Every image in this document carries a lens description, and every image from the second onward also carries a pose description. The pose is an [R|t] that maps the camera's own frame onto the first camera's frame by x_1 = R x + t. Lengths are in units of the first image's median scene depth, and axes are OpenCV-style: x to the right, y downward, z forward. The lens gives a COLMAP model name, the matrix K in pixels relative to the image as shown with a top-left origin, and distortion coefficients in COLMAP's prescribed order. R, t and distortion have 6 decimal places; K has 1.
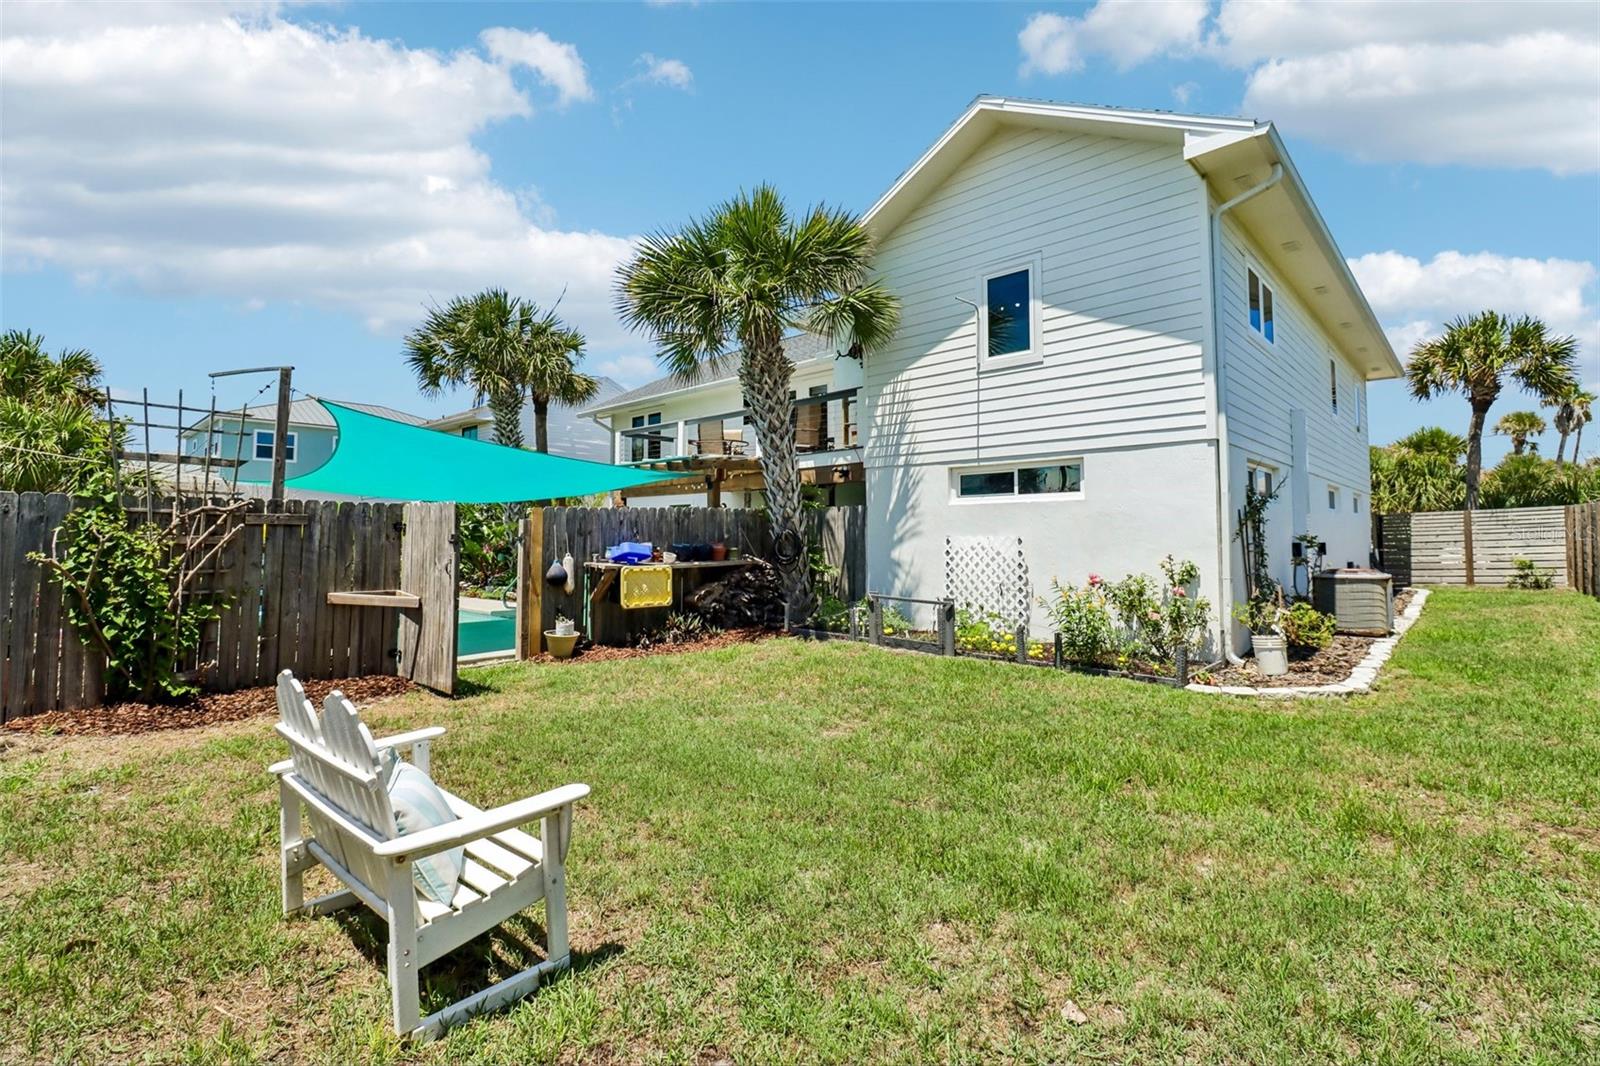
lens RADIAL K [[744.7, 0, 802.1], [0, 744.7, 505.1], [0, 0, 1]] dist [-0.000183, -0.000024]
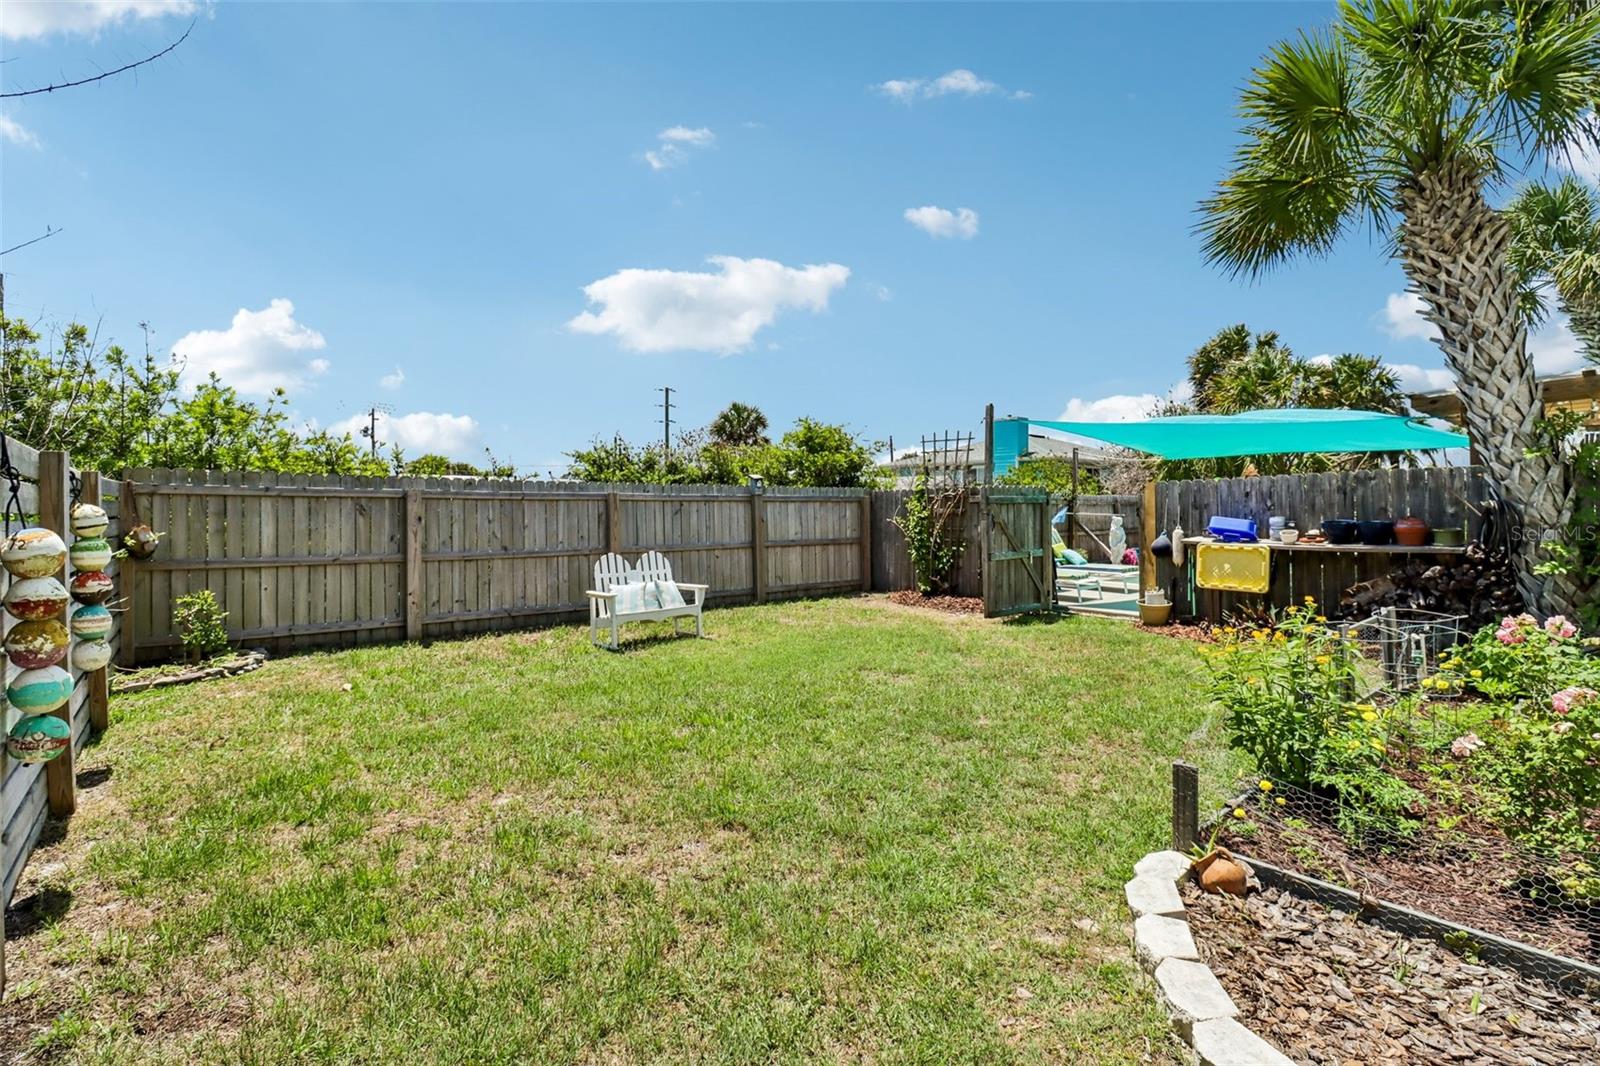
lens RADIAL K [[744.7, 0, 802.1], [0, 744.7, 505.1], [0, 0, 1]] dist [-0.000183, -0.000024]
pose [[-0.135667, -0.005012, -0.990742, 0.731202], [0.042348, 0.999044, -0.010852, 0.024180], [0.989849, -0.043428, -0.135325, 0.613441]]
